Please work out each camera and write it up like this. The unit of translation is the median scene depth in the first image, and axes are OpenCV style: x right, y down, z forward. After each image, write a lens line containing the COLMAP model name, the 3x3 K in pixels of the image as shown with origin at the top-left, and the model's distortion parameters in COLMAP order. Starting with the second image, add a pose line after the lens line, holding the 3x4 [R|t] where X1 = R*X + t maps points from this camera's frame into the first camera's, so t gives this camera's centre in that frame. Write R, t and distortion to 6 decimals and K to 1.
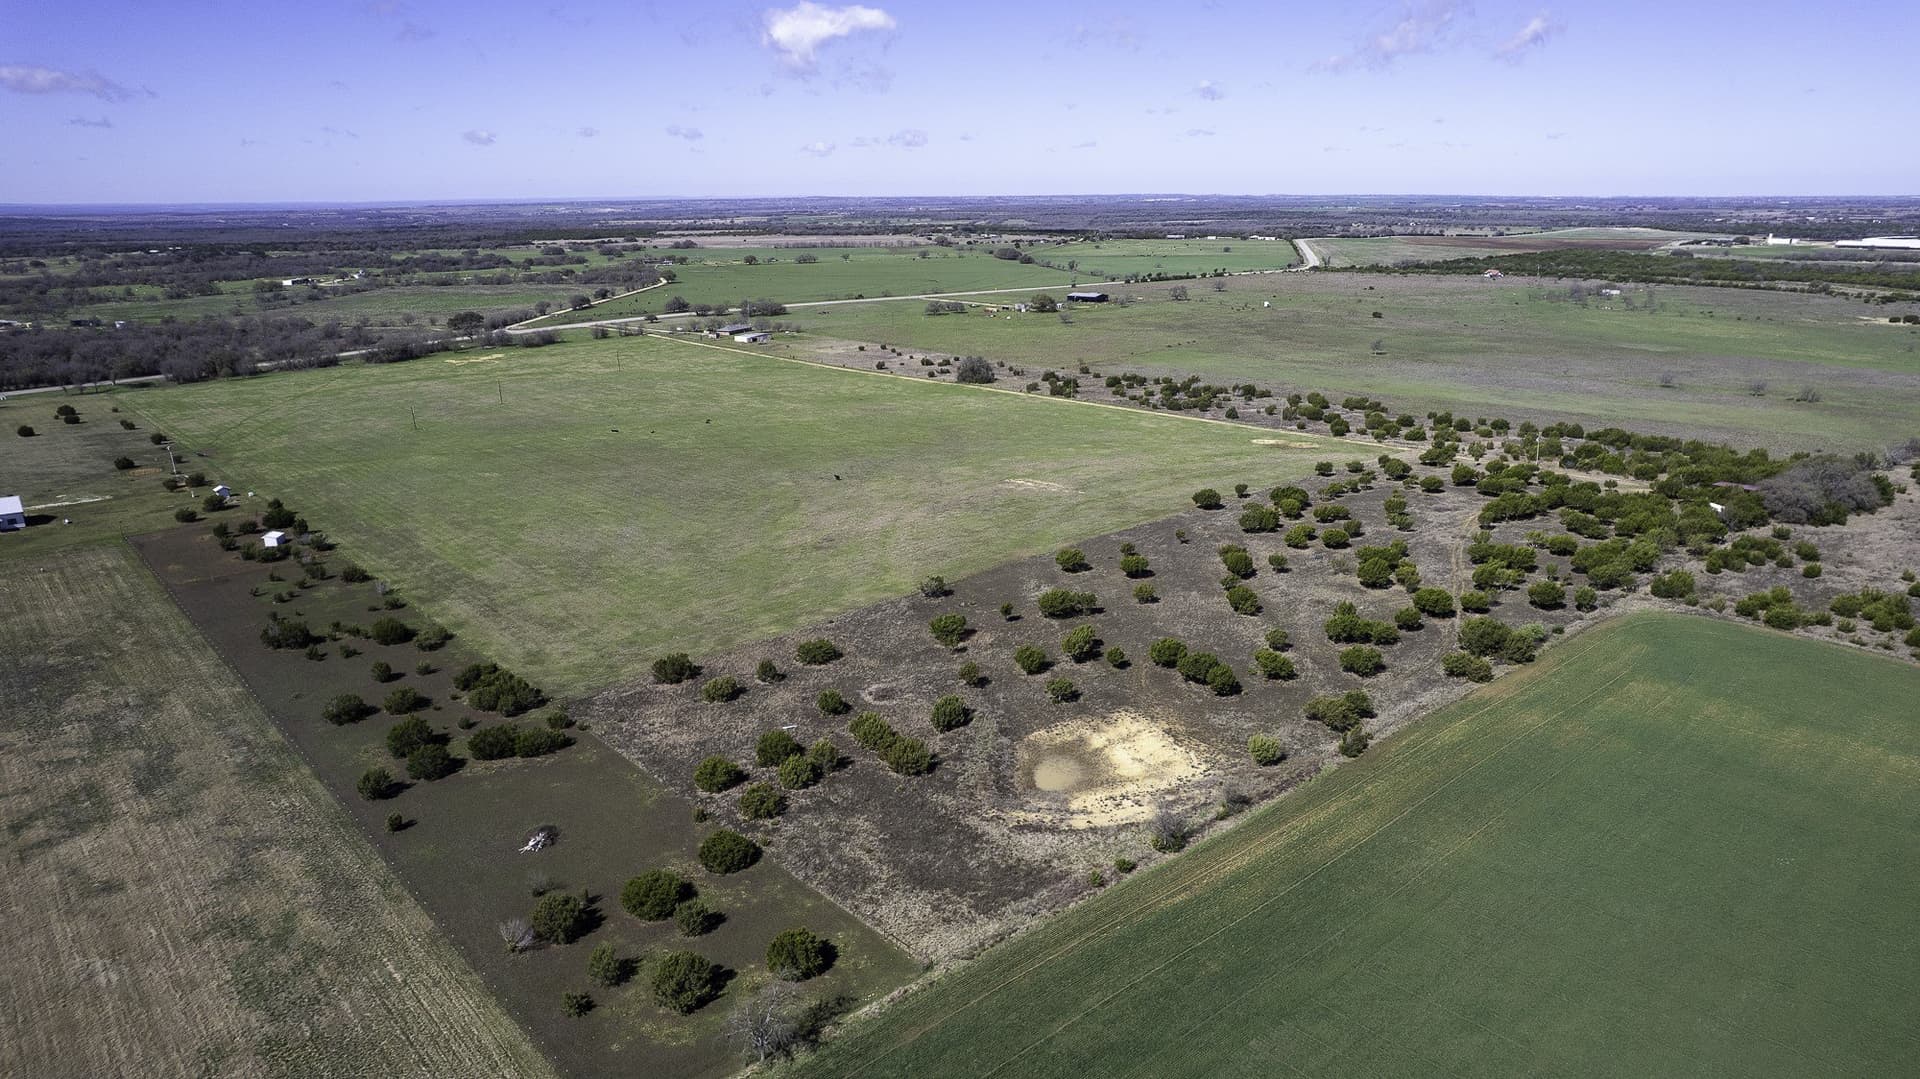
lens RADIAL K [[1237.9, 0, 964.8], [0, 1237.9, 547.0], [0, 0, 1]] dist [-0.081973, 0.074915]
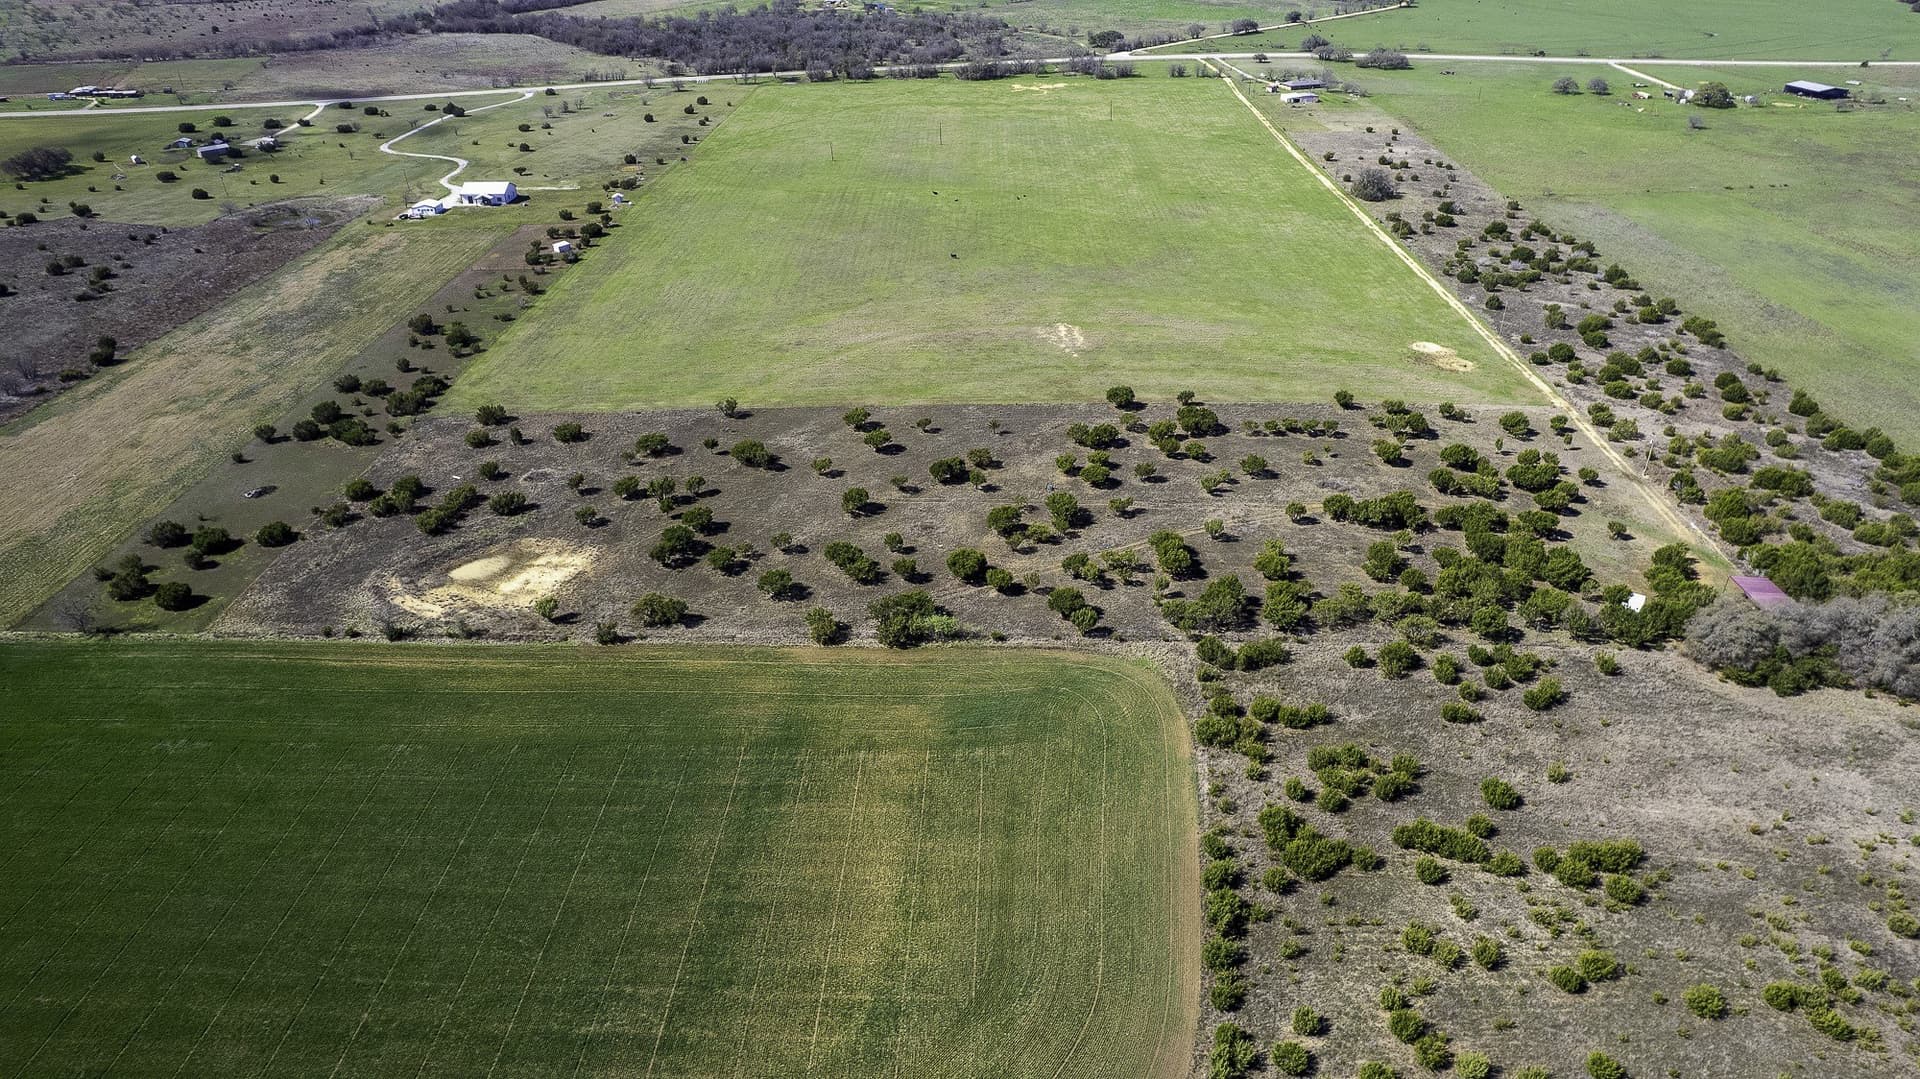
lens RADIAL K [[1237.9, 0, 964.8], [0, 1237.9, 547.0], [0, 0, 1]] dist [-0.081973, 0.074915]
pose [[0.731891, 0.346296, -0.586868, 1.389350], [-0.190557, 0.930893, 0.311651, -0.405106], [0.654235, -0.116263, 0.747302, 0.364947]]
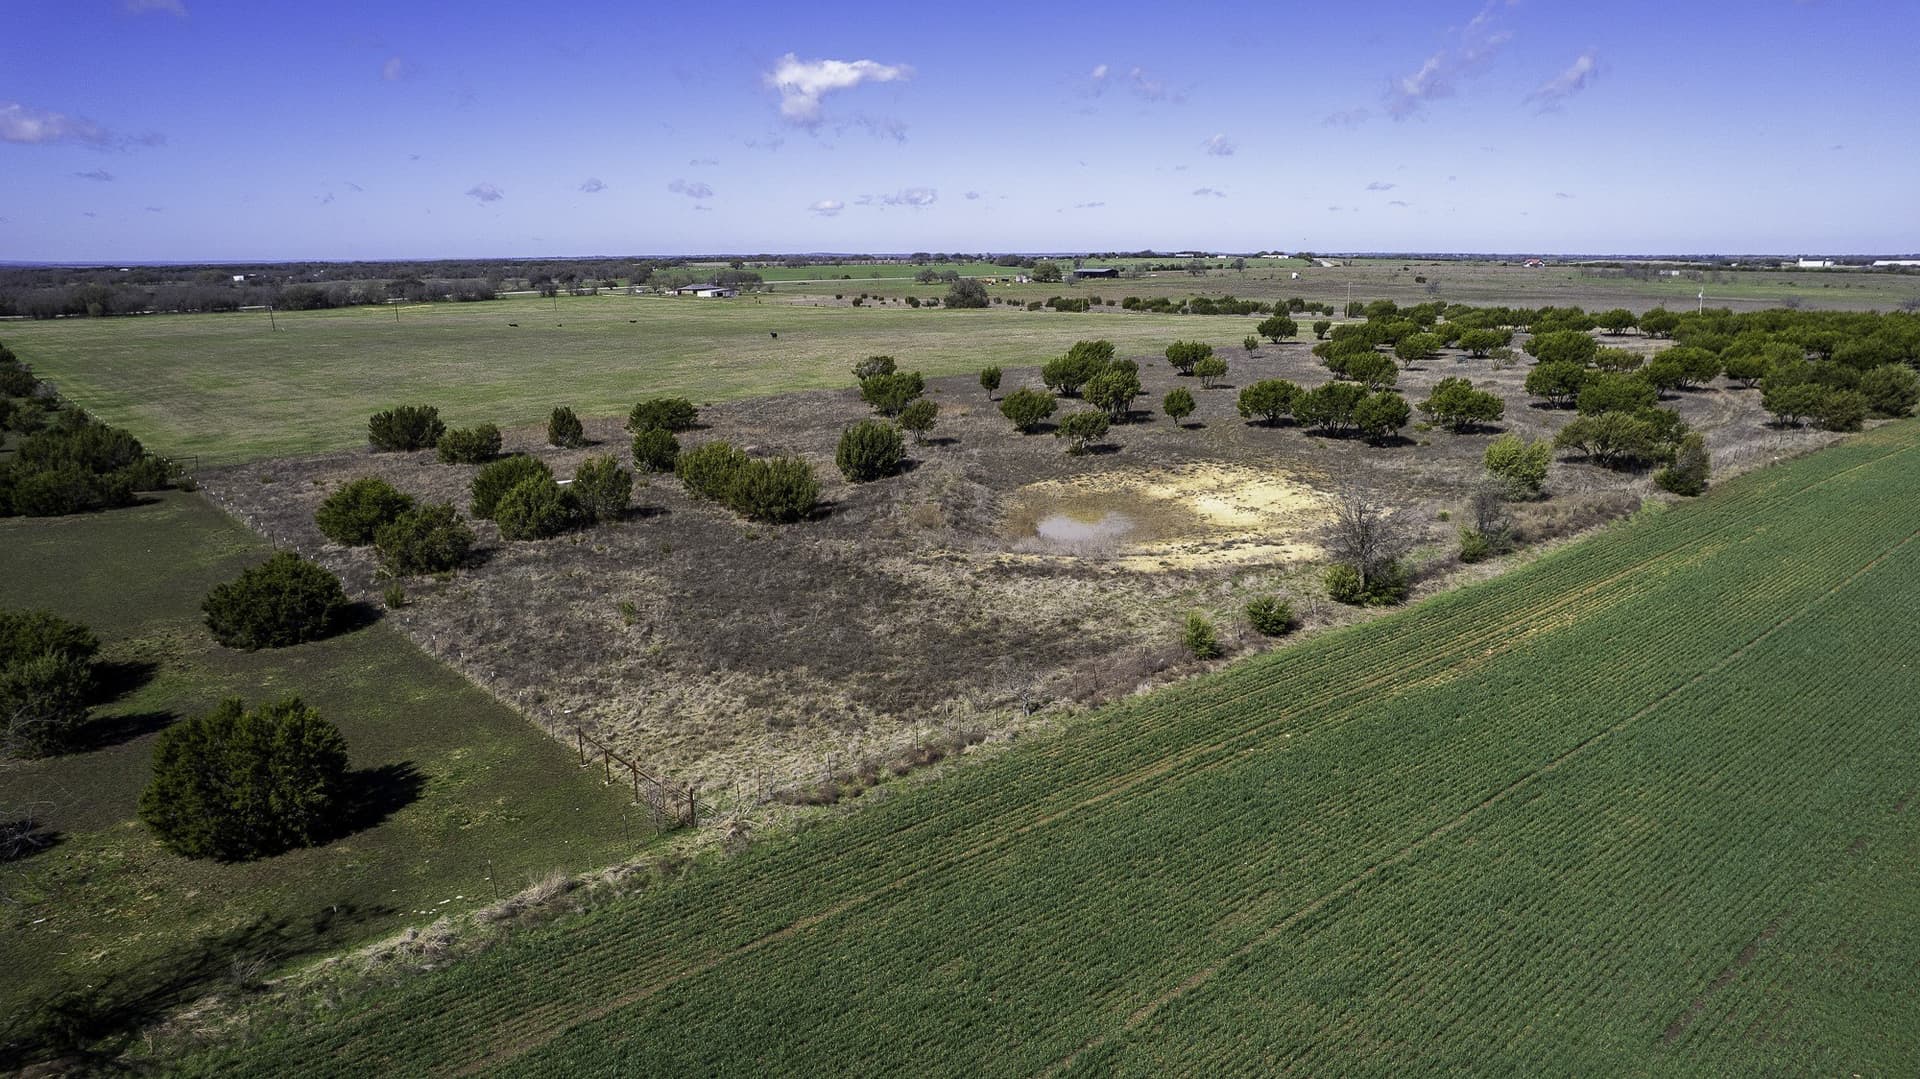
lens RADIAL K [[1237.9, 0, 964.8], [0, 1237.9, 547.0], [0, 0, 1]] dist [-0.081973, 0.074915]
pose [[0.999991, 0.003542, -0.002322, 0.032704], [-0.003650, 0.998827, -0.048280, 0.237020], [0.002148, 0.048288, 0.998831, 0.571311]]
